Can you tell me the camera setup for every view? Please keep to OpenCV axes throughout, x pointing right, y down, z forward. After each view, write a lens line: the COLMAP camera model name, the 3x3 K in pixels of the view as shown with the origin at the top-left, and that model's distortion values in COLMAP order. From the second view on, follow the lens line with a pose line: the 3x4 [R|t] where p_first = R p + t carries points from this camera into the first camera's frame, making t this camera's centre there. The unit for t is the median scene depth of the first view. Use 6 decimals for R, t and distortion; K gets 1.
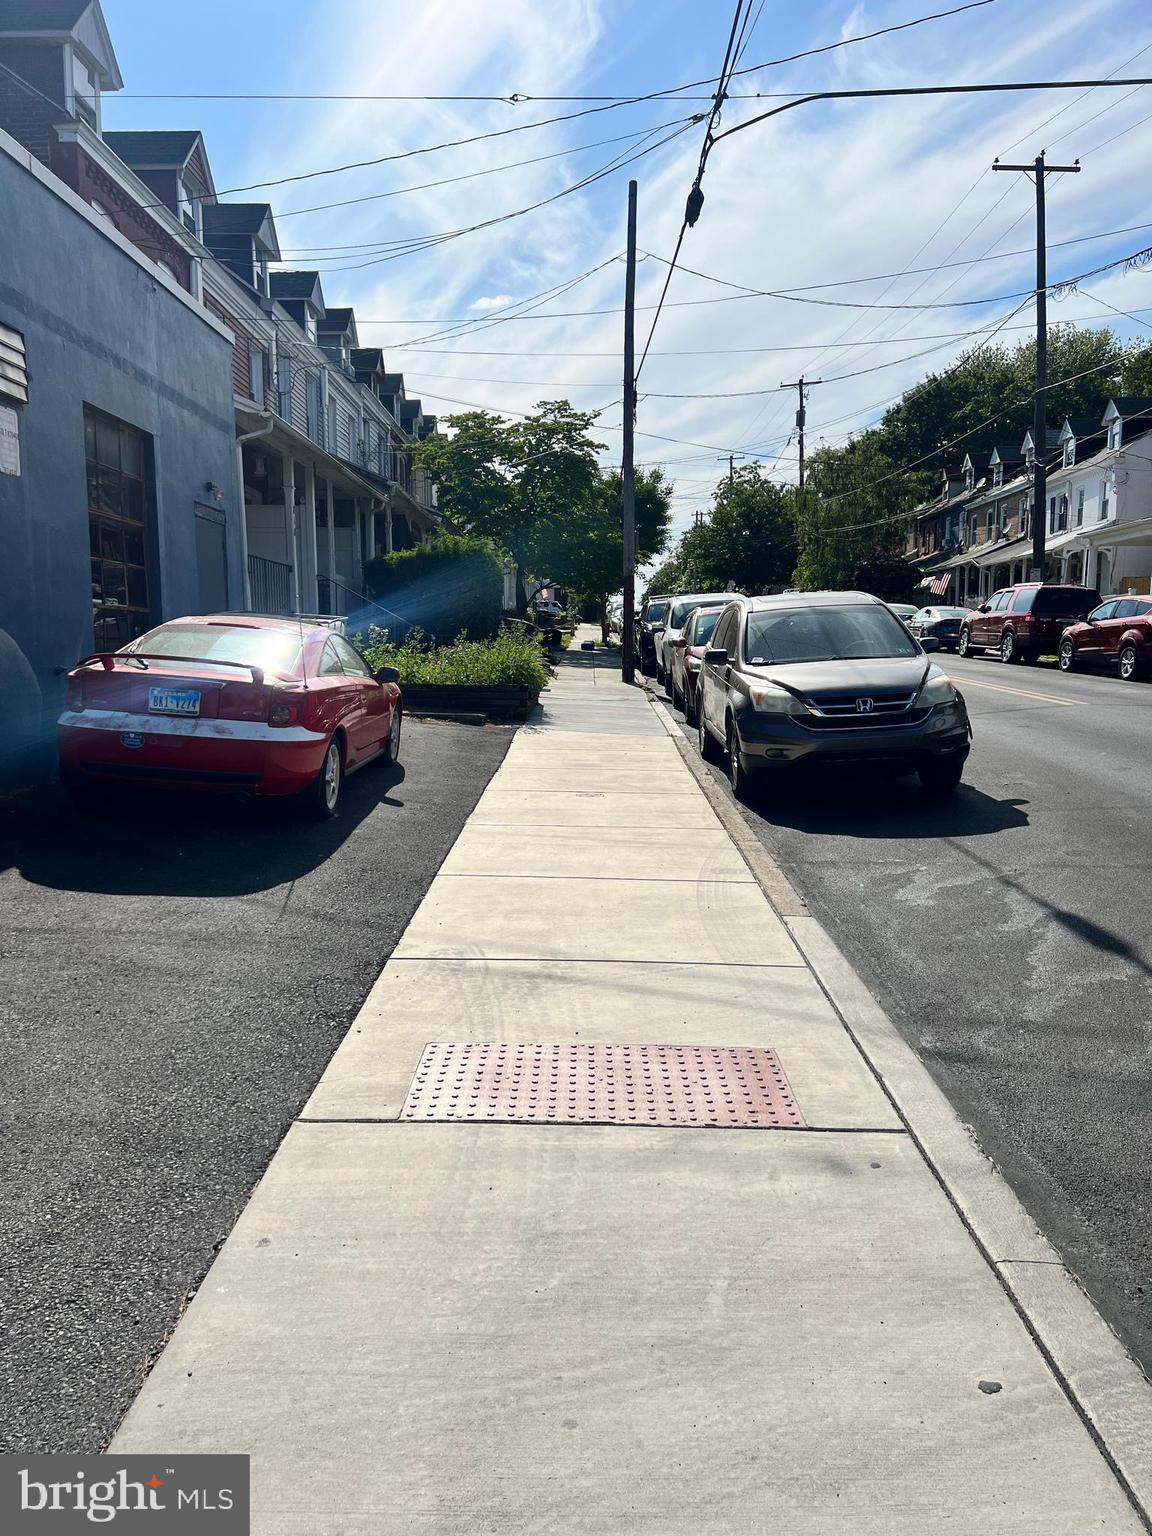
lens RADIAL K [[1135.6, 0, 575.6], [0, 1135.6, 768.7], [0, 0, 1]] dist [0.001553, -0.018903]
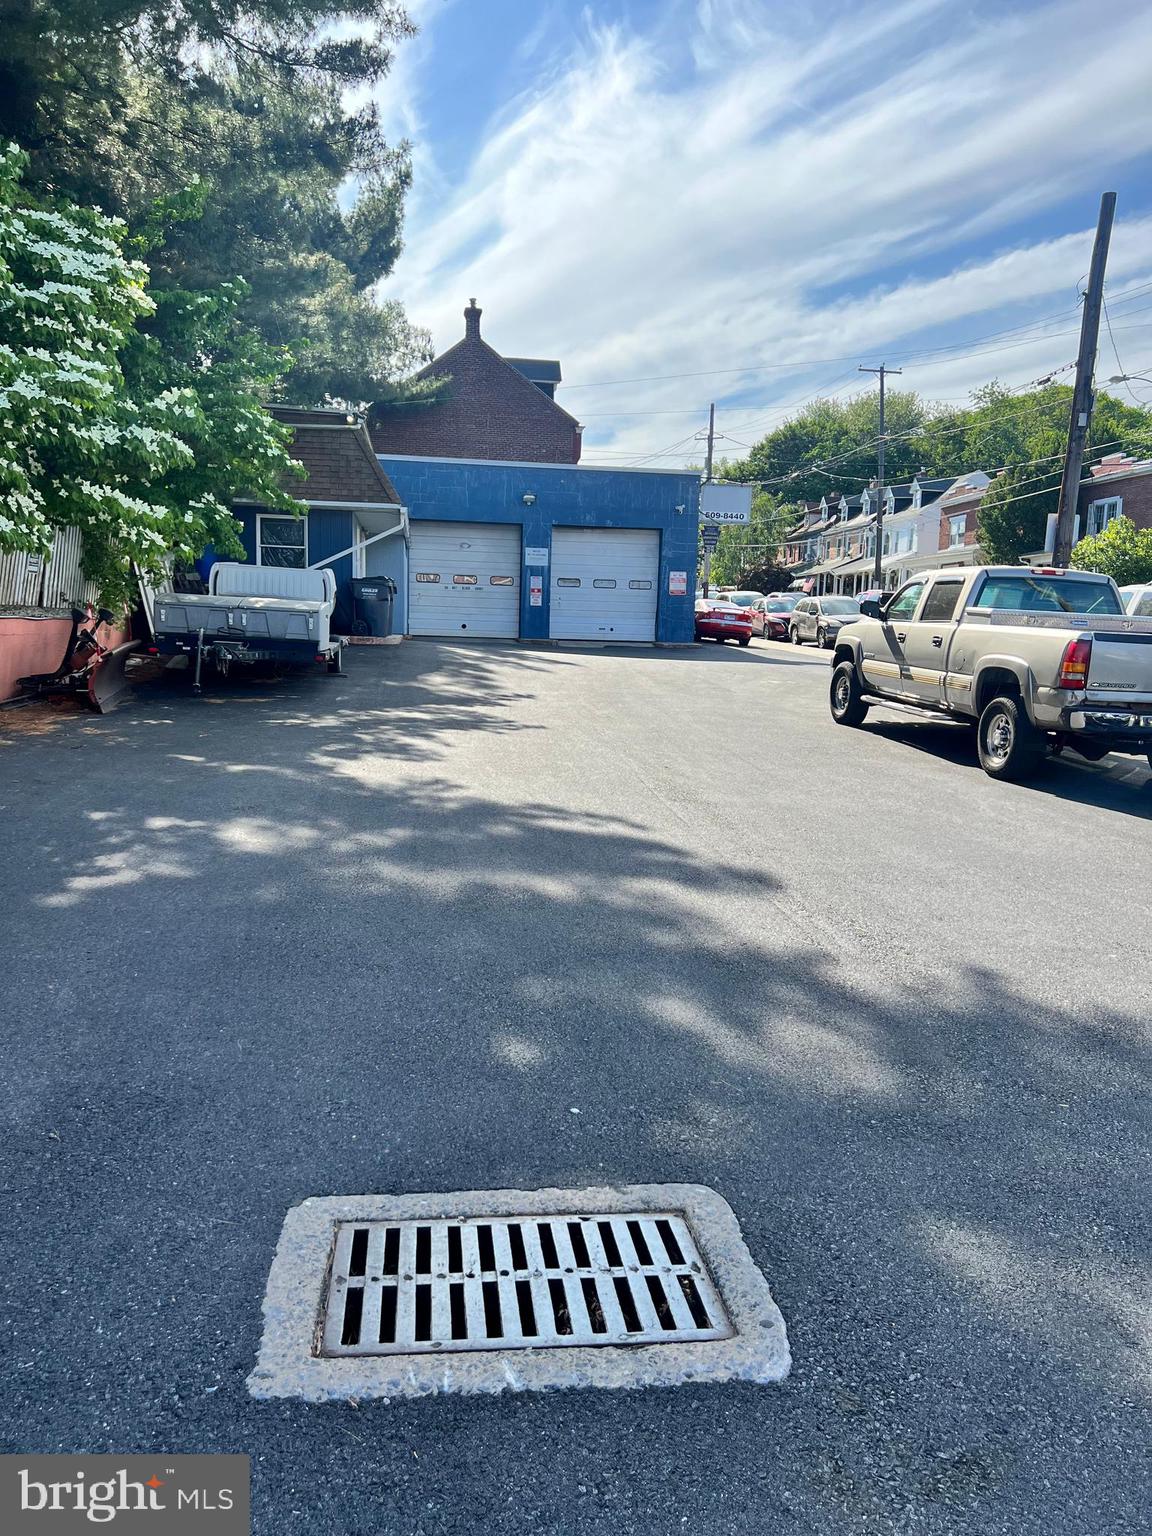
lens RADIAL K [[1135.6, 0, 572.0], [0, 1135.6, 769.2], [0, 0, 1]] dist [0.001553, -0.018903]
pose [[0.988758, 0.009008, 0.149253, -0.217664], [-0.011155, 0.999846, 0.013557, 0.067863], [-0.149108, -0.015069, 0.988706, -0.465362]]
